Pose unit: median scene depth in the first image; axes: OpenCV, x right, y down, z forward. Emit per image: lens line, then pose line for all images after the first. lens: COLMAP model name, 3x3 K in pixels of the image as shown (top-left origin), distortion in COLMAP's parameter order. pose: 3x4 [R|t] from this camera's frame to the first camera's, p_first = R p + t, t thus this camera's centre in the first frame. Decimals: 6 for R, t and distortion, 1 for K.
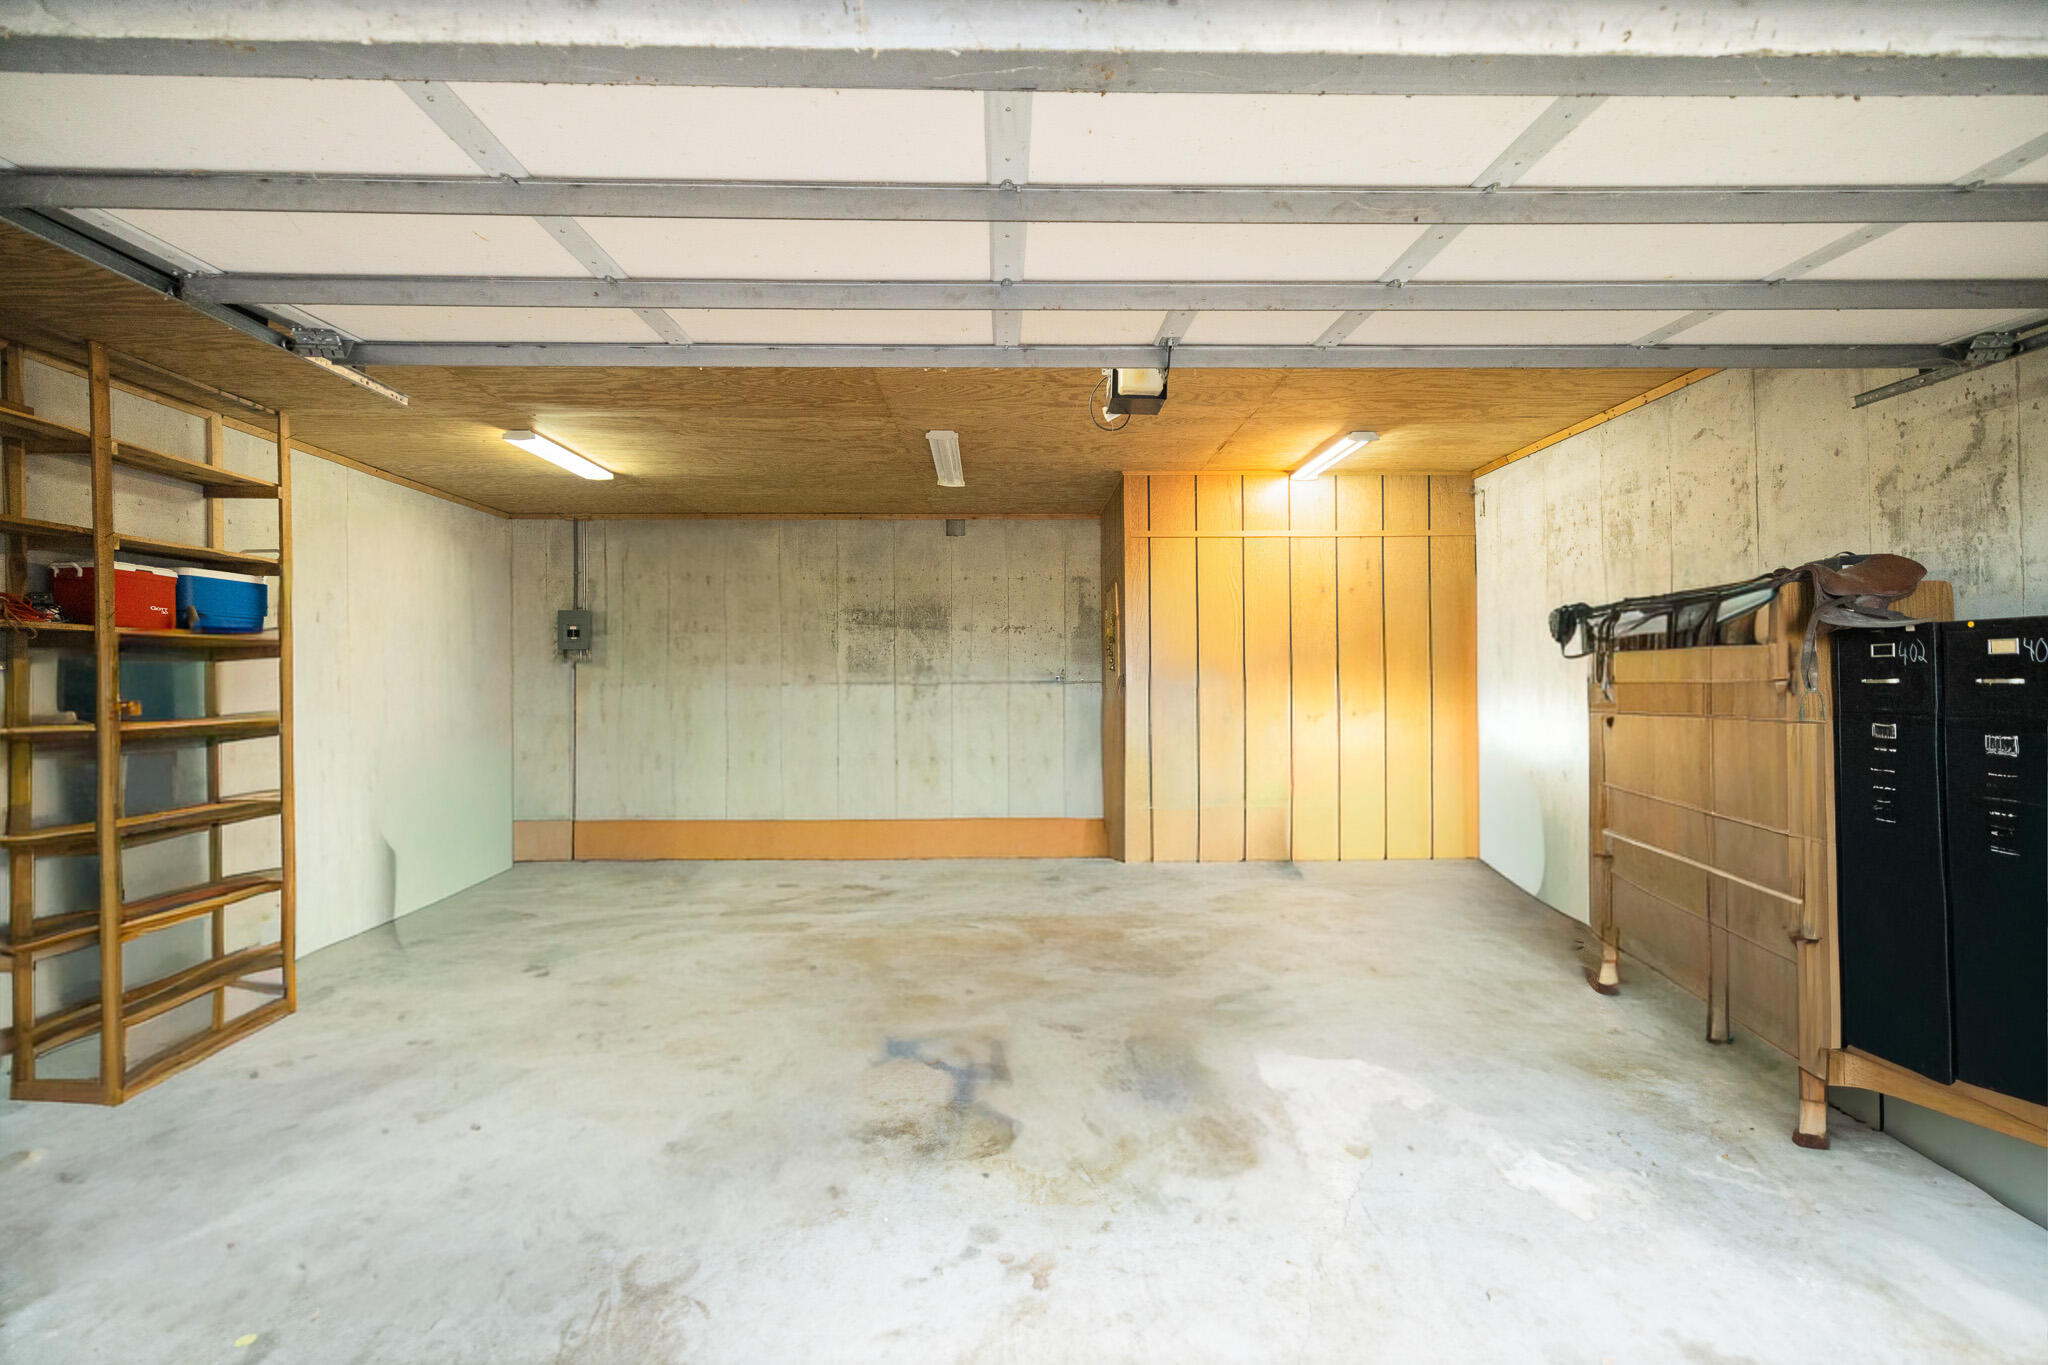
lens RADIAL K [[867.8, 0, 1019.5], [0, 867.8, 673.7], [0, 0, 1]] dist [0.000026, 0.000497]
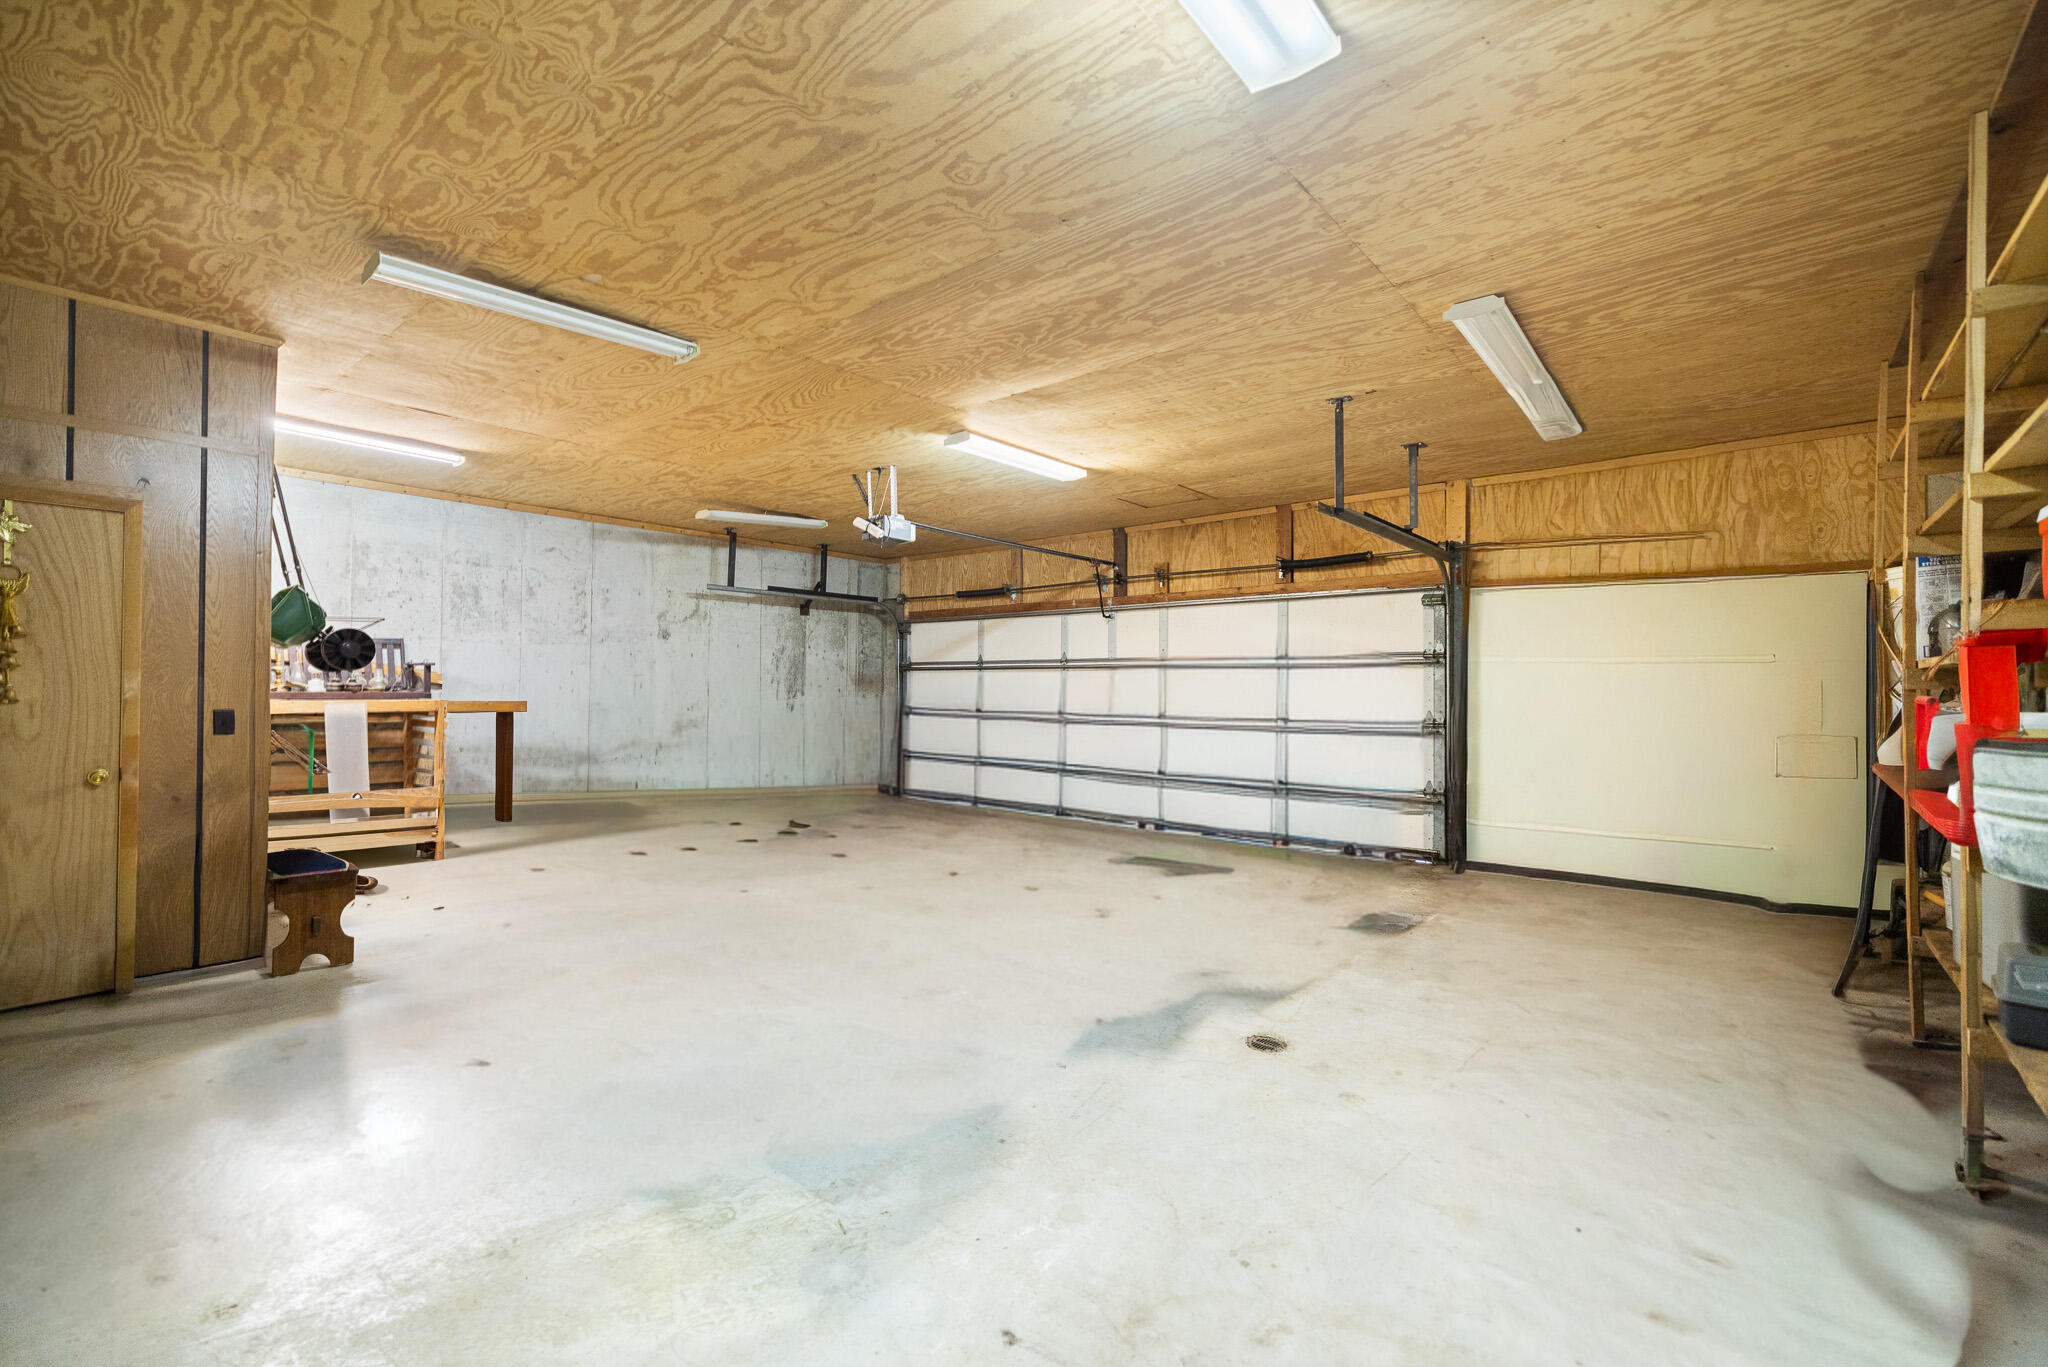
lens RADIAL K [[867.8, 0, 1019.5], [0, 867.8, 674.7], [0, 0, 1]] dist [0.000026, 0.000497]
pose [[-0.753938, 0.011747, 0.656840, -0.818051], [-0.008333, 0.999589, -0.027442, -0.014833], [-0.656893, -0.026163, -0.753530, 1.514281]]
